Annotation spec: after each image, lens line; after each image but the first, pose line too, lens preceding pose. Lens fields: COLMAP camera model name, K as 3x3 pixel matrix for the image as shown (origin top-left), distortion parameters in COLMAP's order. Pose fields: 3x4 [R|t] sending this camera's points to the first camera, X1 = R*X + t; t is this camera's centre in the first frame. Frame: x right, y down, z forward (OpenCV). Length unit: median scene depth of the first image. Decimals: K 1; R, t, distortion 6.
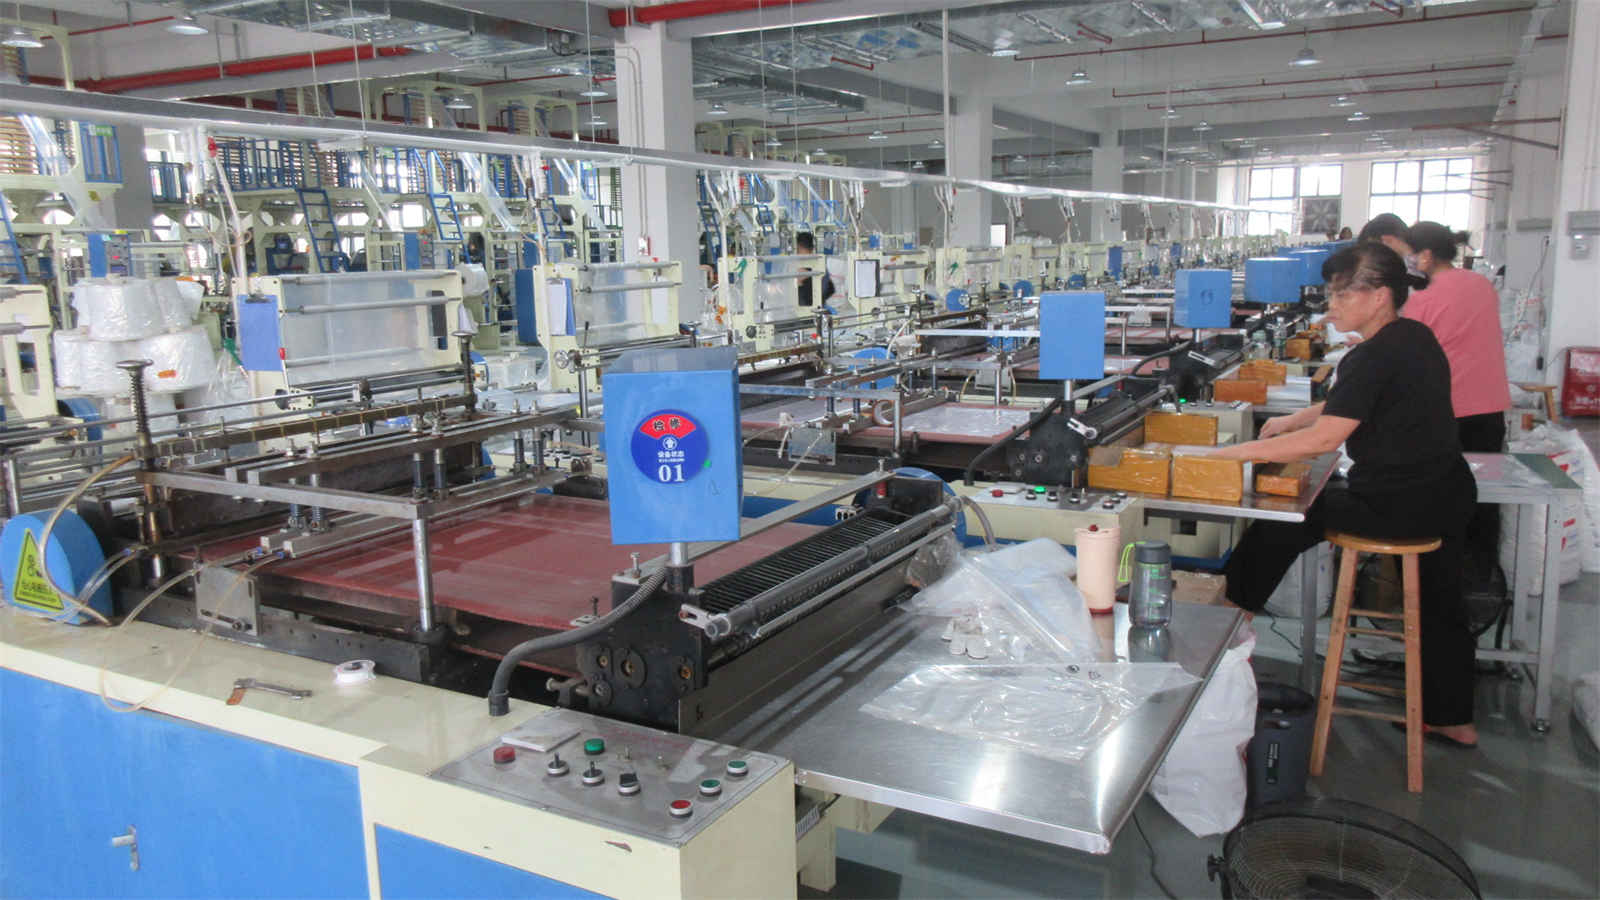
lens RADIAL K [[1168.4, 0, 800.0], [0, 1168.4, 450.0], [0, 0, 1]] dist [0.024900, 0.001621]
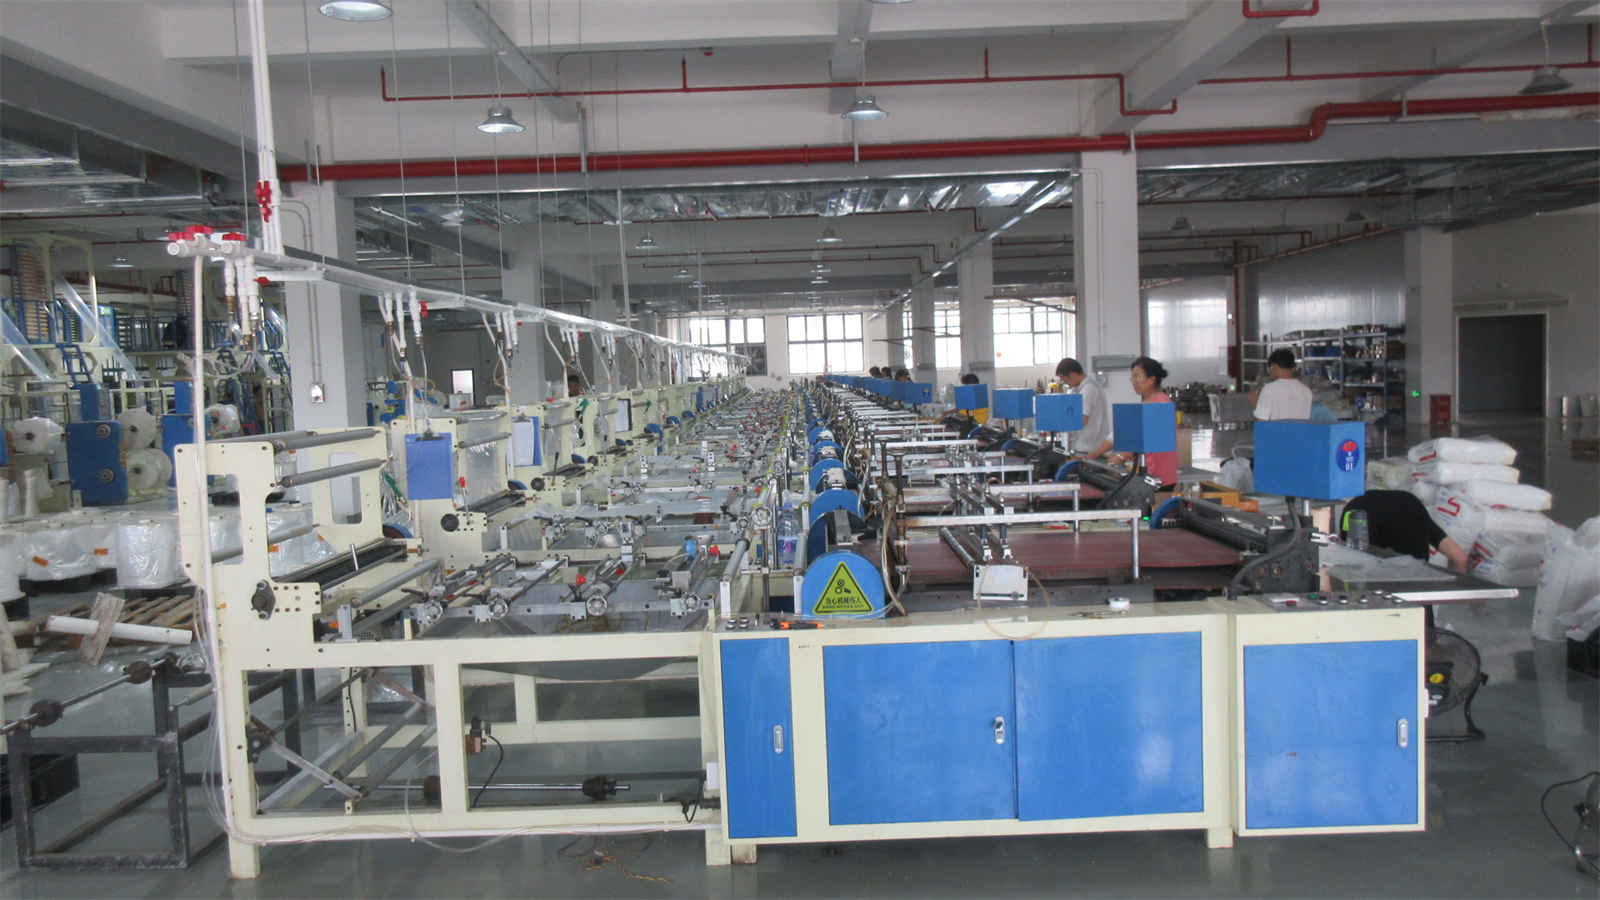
lens RADIAL K [[1182.0, 0, 800.0], [0, 1182.0, 450.0], [0, 0, 1]] dist [-0.002161, 0.001352]
pose [[0.873146, -0.045199, 0.485358, -0.307557], [0.104227, 0.989976, -0.095309, 0.013583], [-0.476185, 0.133806, 0.869105, -0.074065]]
